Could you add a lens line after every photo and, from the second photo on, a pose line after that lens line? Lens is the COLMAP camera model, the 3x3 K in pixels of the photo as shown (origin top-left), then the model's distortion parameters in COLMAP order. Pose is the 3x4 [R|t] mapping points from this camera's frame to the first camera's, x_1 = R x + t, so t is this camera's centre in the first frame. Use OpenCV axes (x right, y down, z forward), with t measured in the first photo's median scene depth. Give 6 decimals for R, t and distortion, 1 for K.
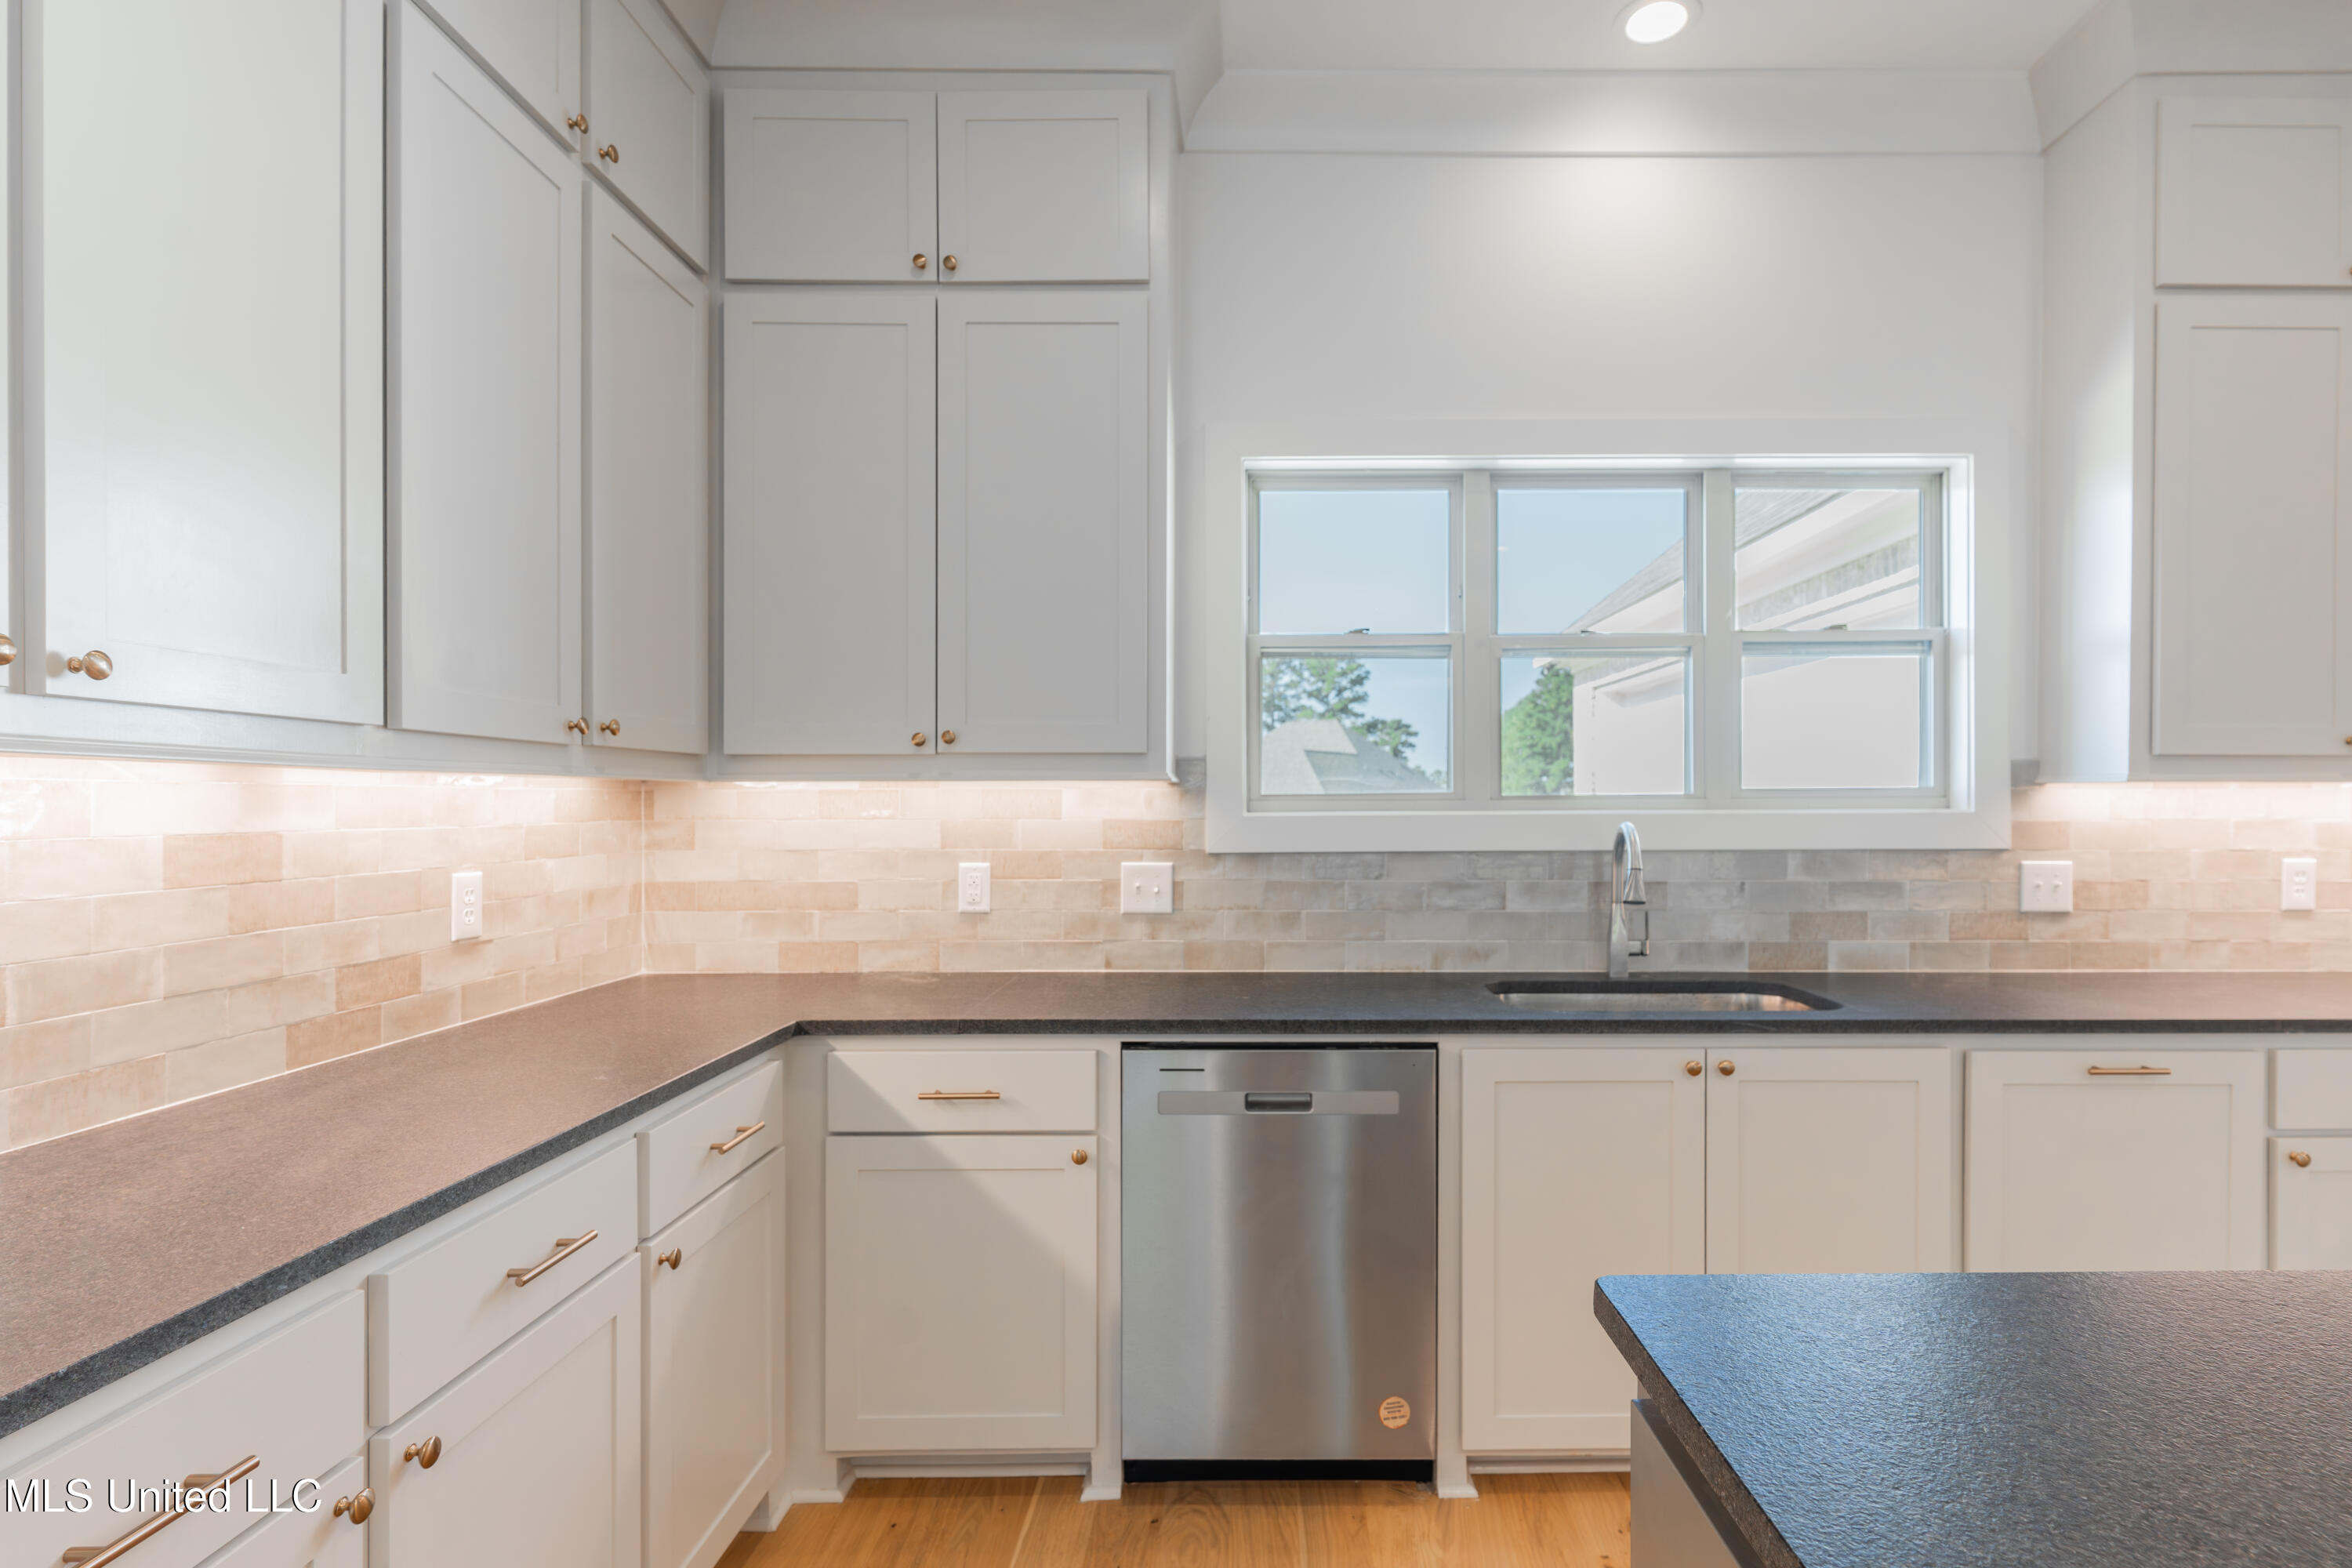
lens RADIAL K [[1175.3, 0, 1274.7], [0, 1175.3, 808.4], [0, 0, 1]] dist [0.001632, 0.000633]
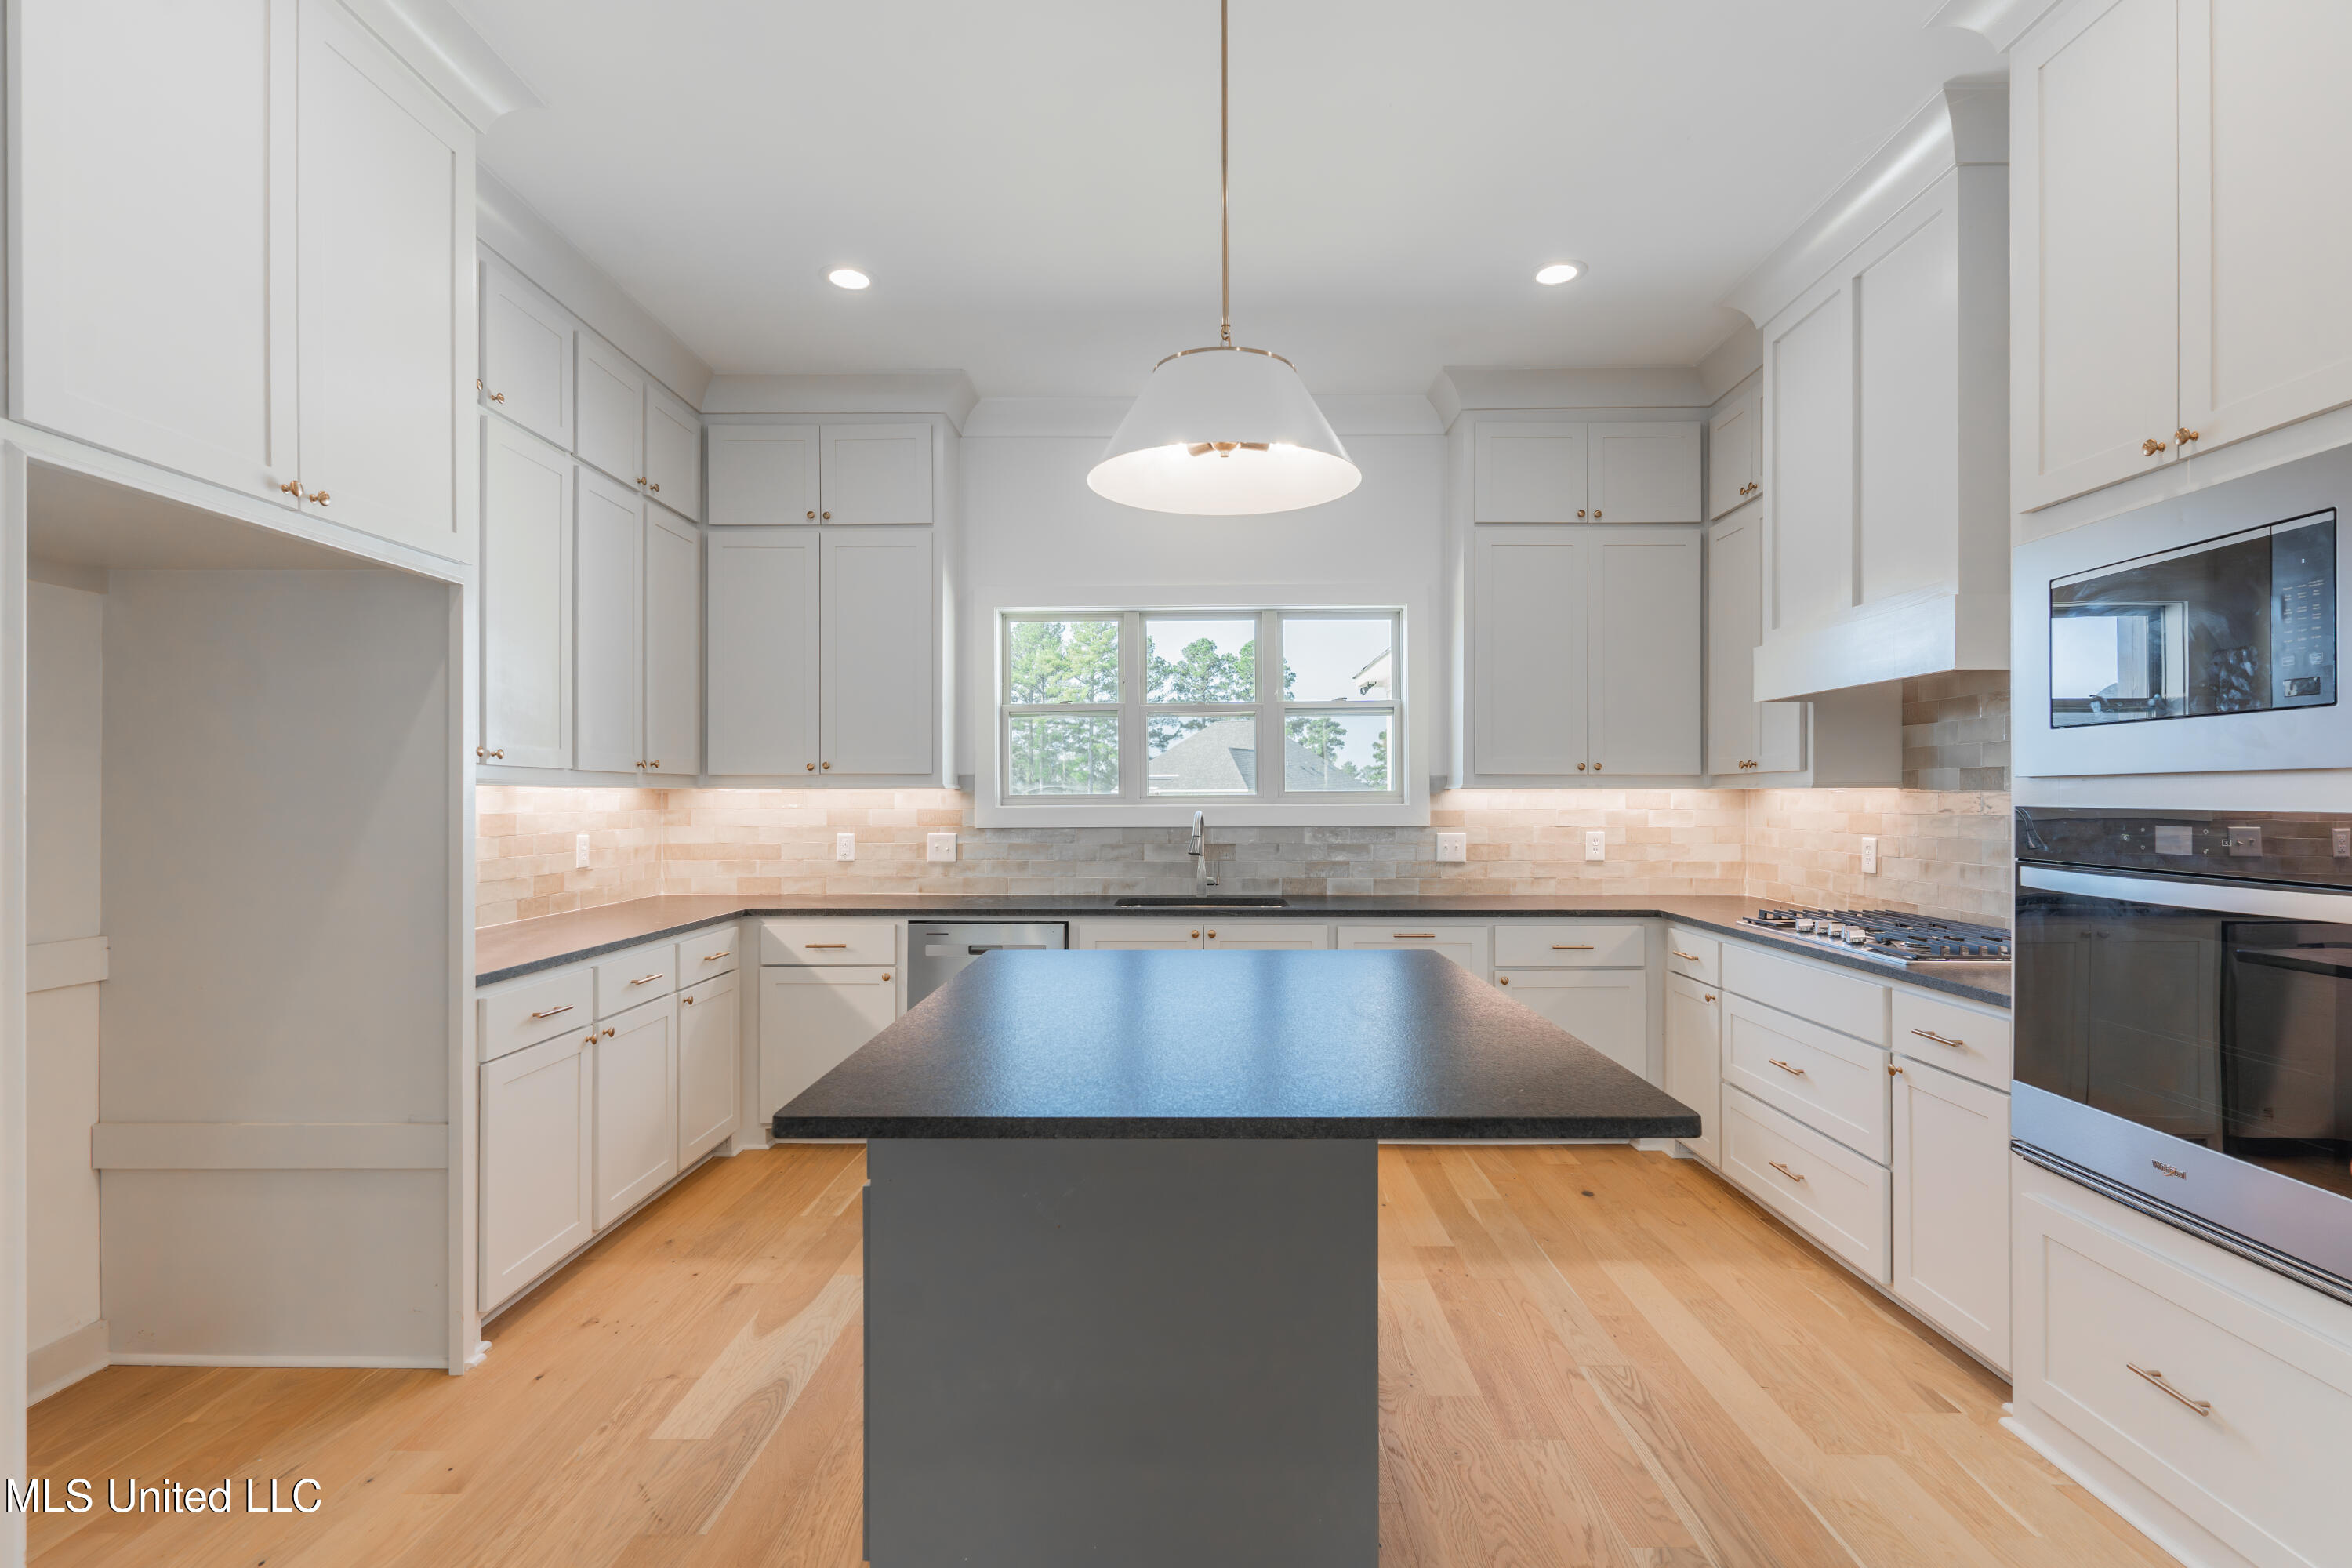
lens RADIAL K [[1132.3, 0, 1199.8], [0, 1132.3, 800.5], [0, 0, 1]] dist [0.005476, -0.000194]
pose [[0.999879, -0.000280, -0.015561, 0.311983], [0.000250, 0.999998, -0.001908, -0.000355], [0.015562, 0.001903, 0.999877, -0.720380]]
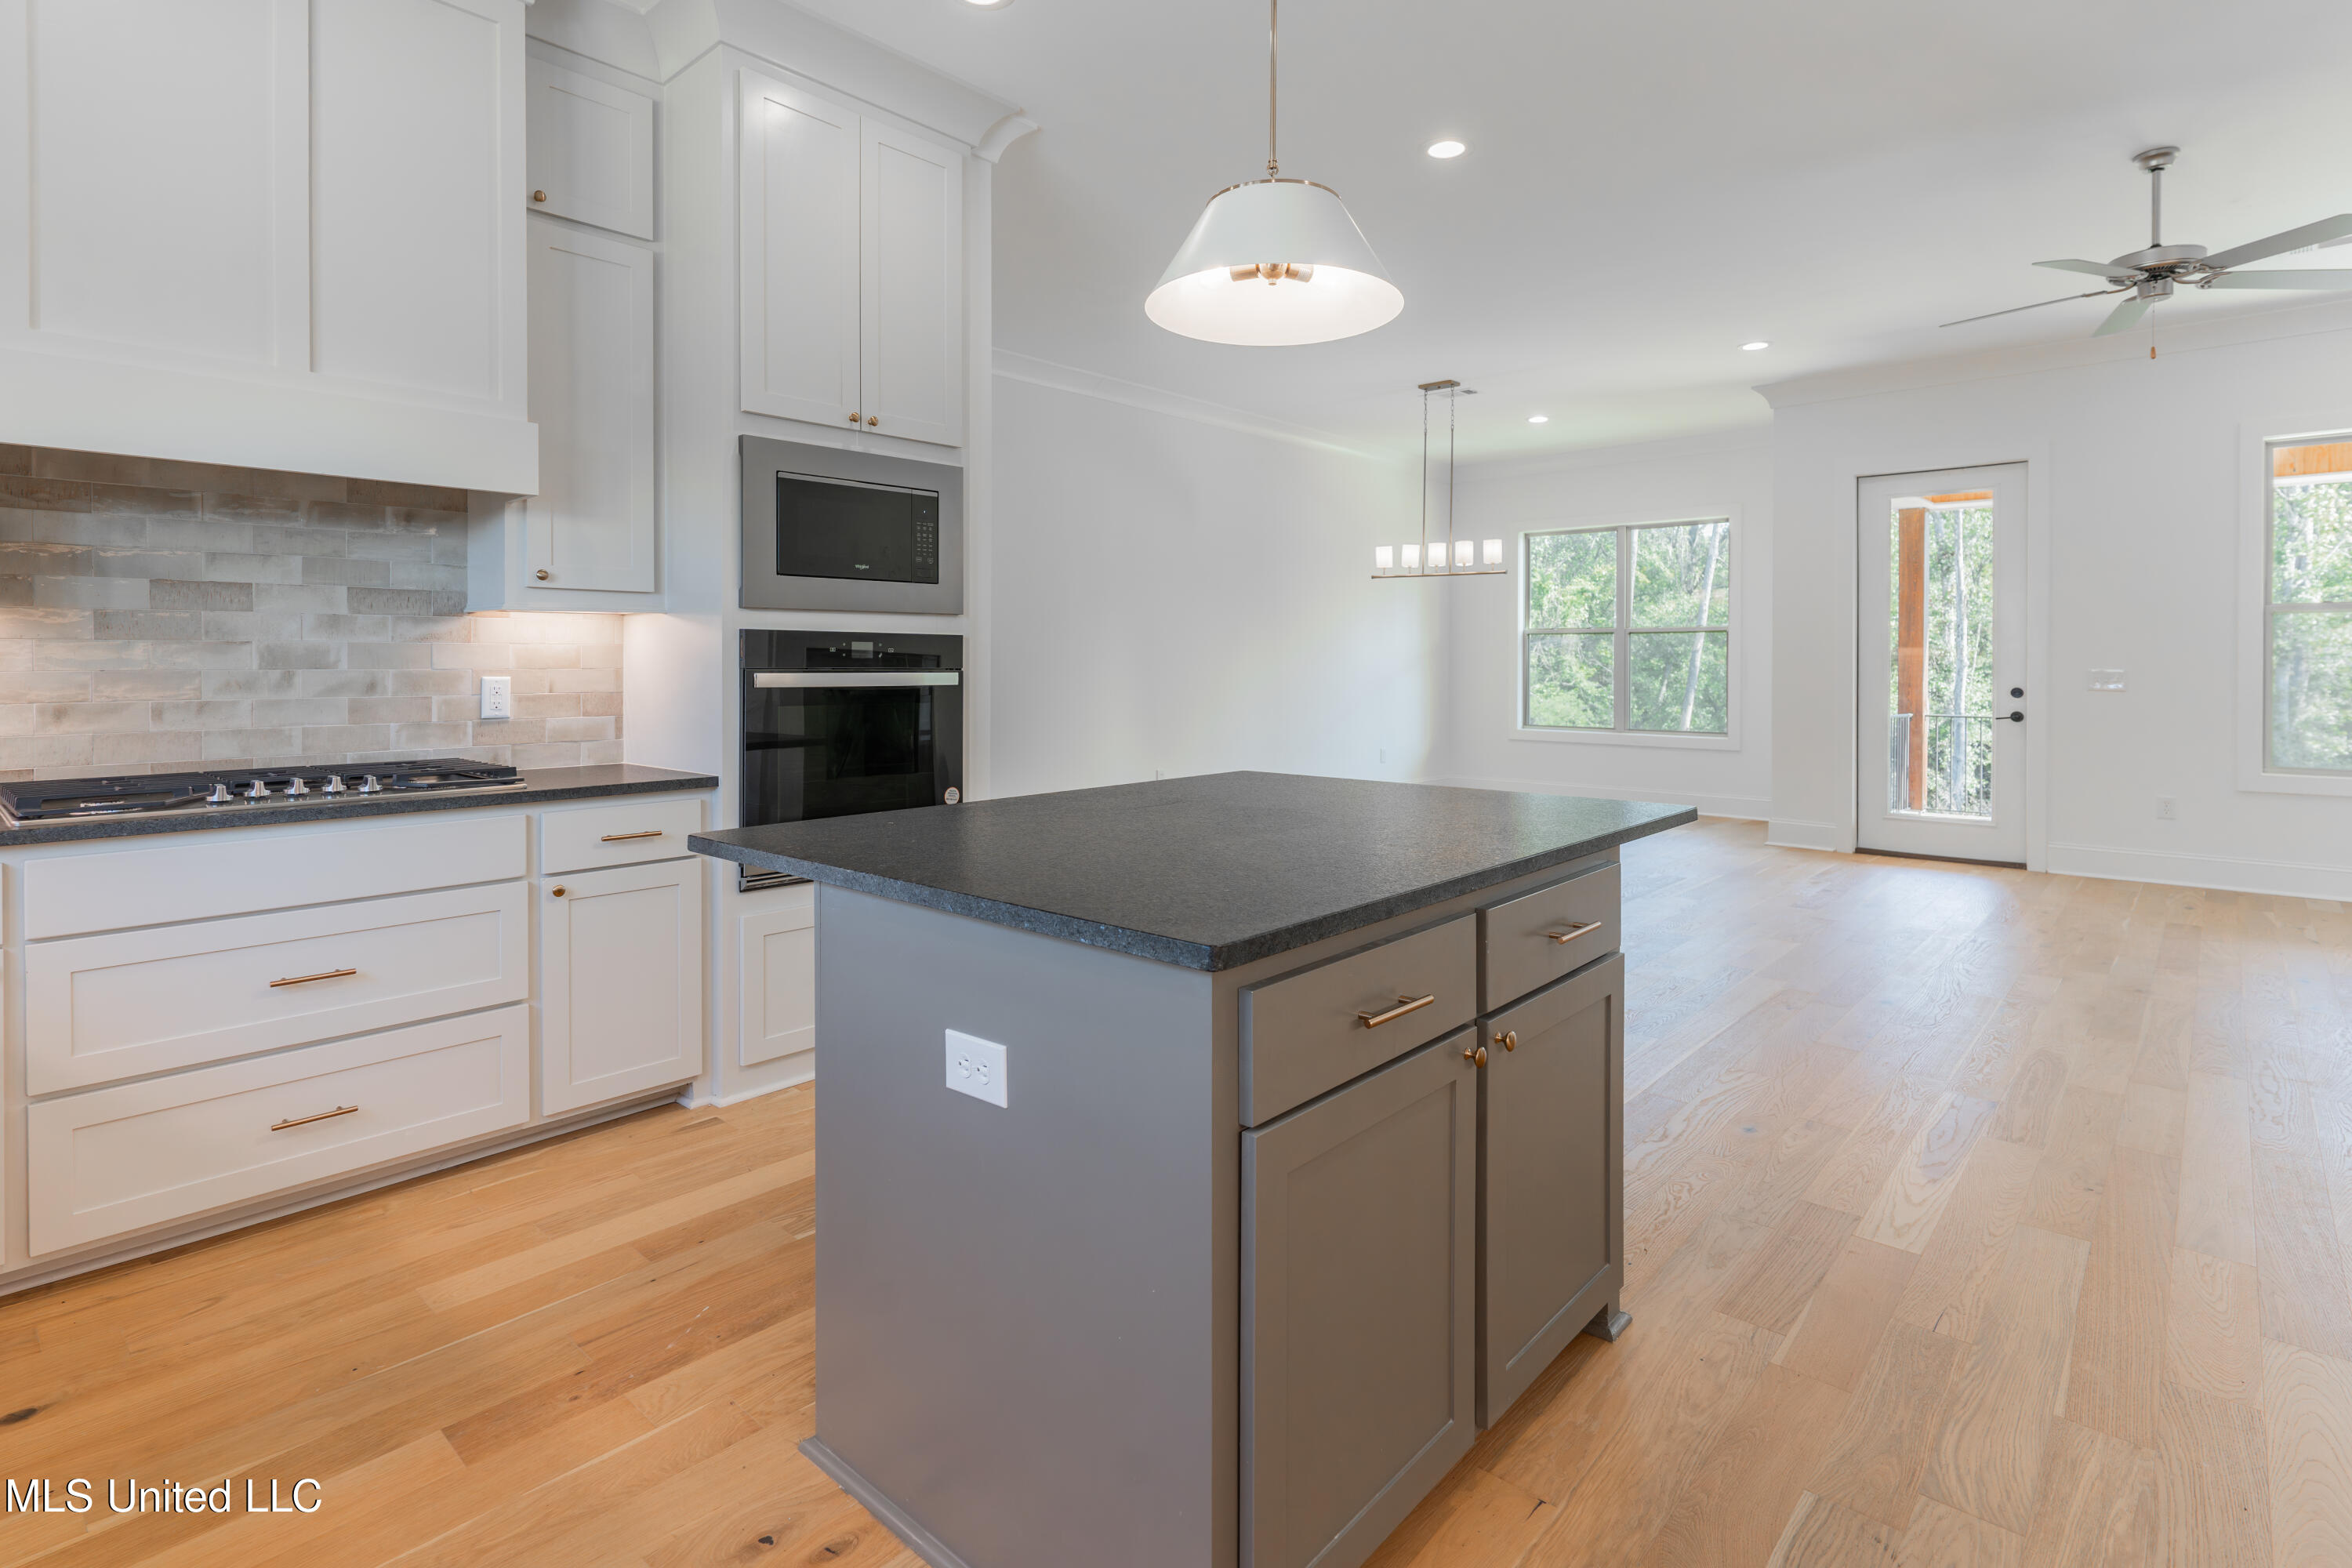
lens RADIAL K [[1157.3, 0, 1176.8], [0, 1157.3, 673.5], [0, 0, 1]] dist [0.001717, 0.000273]
pose [[-0.733237, -0.008071, 0.679926, -0.189136], [0.003395, 0.999874, 0.015531, 0.030077], [-0.679965, 0.013696, -0.733116, 0.675943]]
